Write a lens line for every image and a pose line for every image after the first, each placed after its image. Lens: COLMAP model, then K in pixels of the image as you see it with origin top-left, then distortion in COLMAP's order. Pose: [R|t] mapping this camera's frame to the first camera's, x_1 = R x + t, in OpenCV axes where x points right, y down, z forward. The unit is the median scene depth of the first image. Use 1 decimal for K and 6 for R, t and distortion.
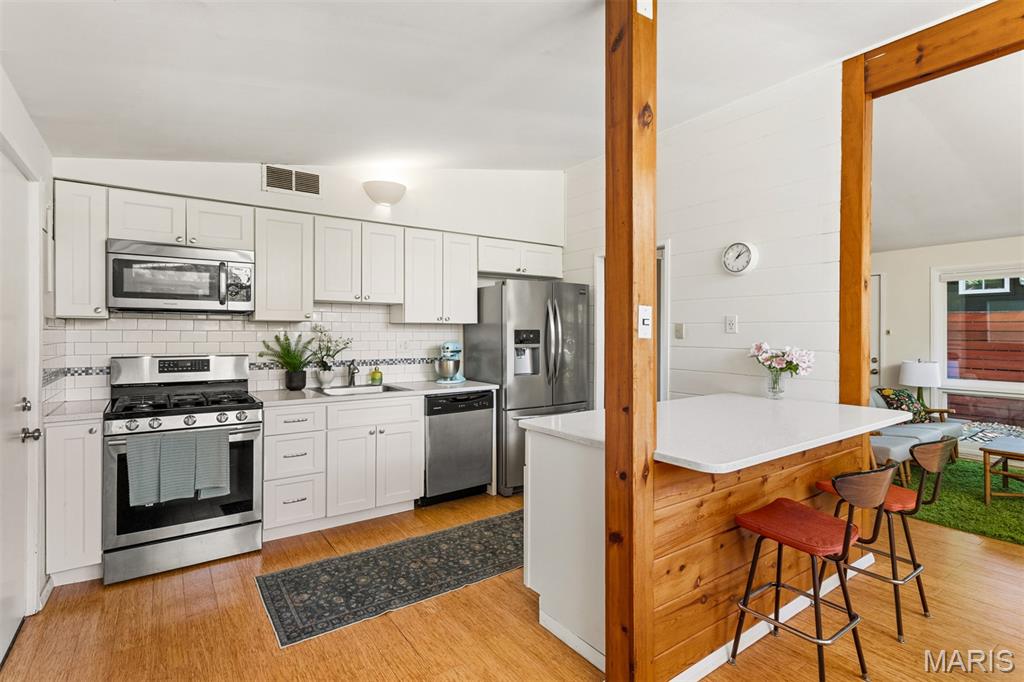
lens RADIAL K [[495.5, 0, 504.8], [0, 495.5, 335.3], [0, 0, 1]] dist [0.001625, -0.000211]
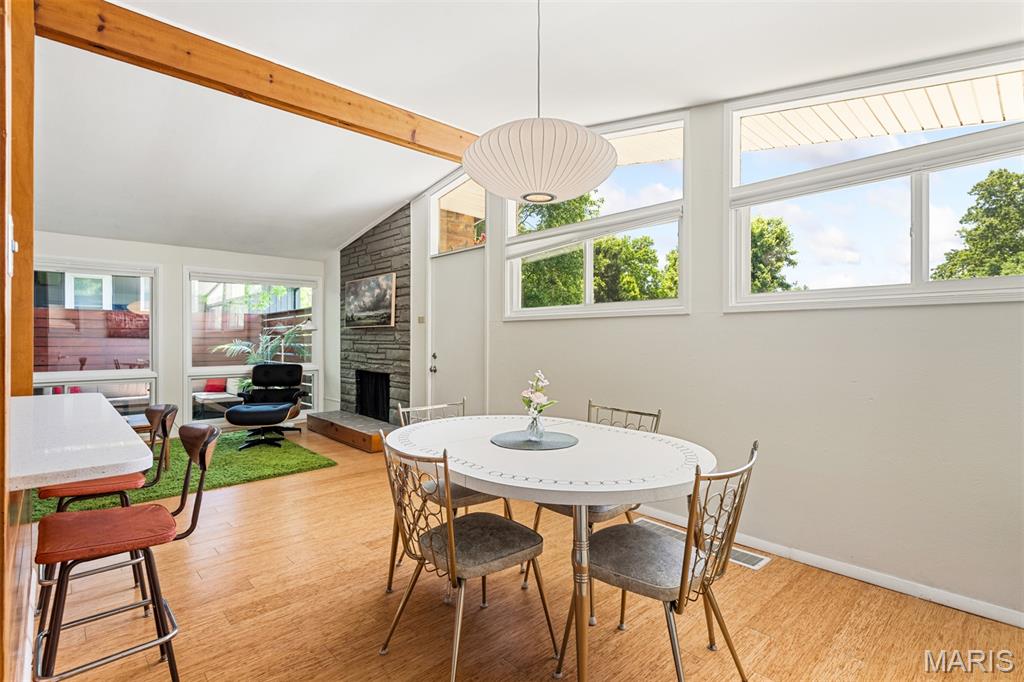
lens RADIAL K [[495.5, 0, 504.8], [0, 495.5, 335.3], [0, 0, 1]] dist [0.001625, -0.000211]
pose [[-0.131643, 0.005900, 0.991280, -0.173136], [0.002557, 0.999981, -0.005612, 0.039317], [-0.991294, 0.001796, -0.131656, 0.263188]]
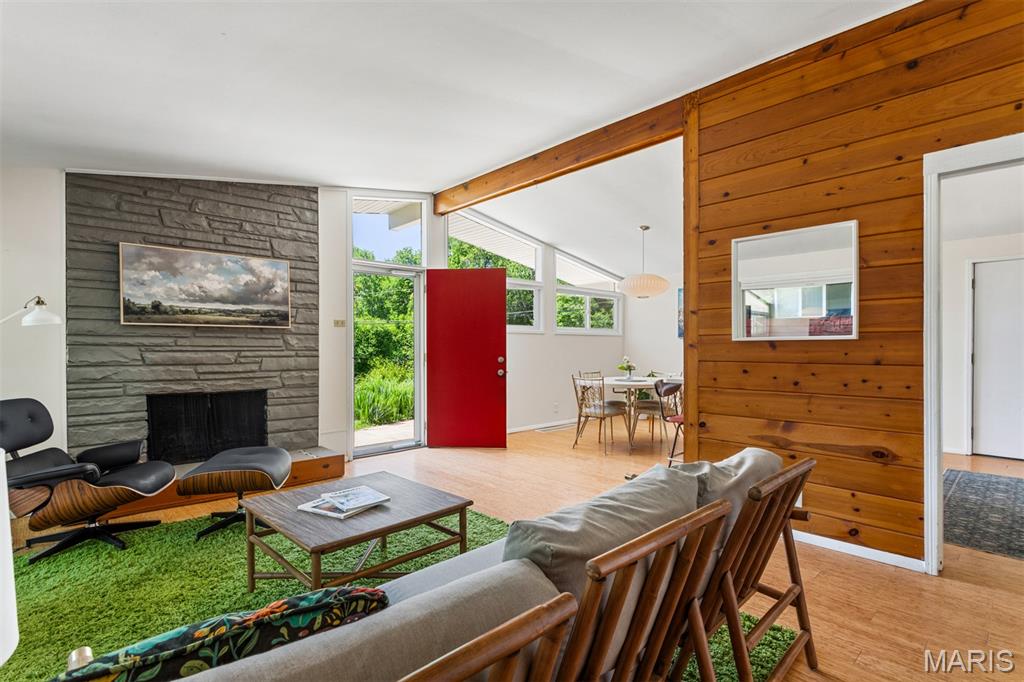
lens RADIAL K [[493.3, 0, 499.9], [0, 493.3, 346.7], [0, 0, 1]] dist [-0.001291, 0.000572]
pose [[-0.990309, -0.000225, -0.138878, 1.128833], [-0.000533, 0.999997, 0.002181, 0.045560], [0.138877, 0.002234, -0.990307, 1.787029]]
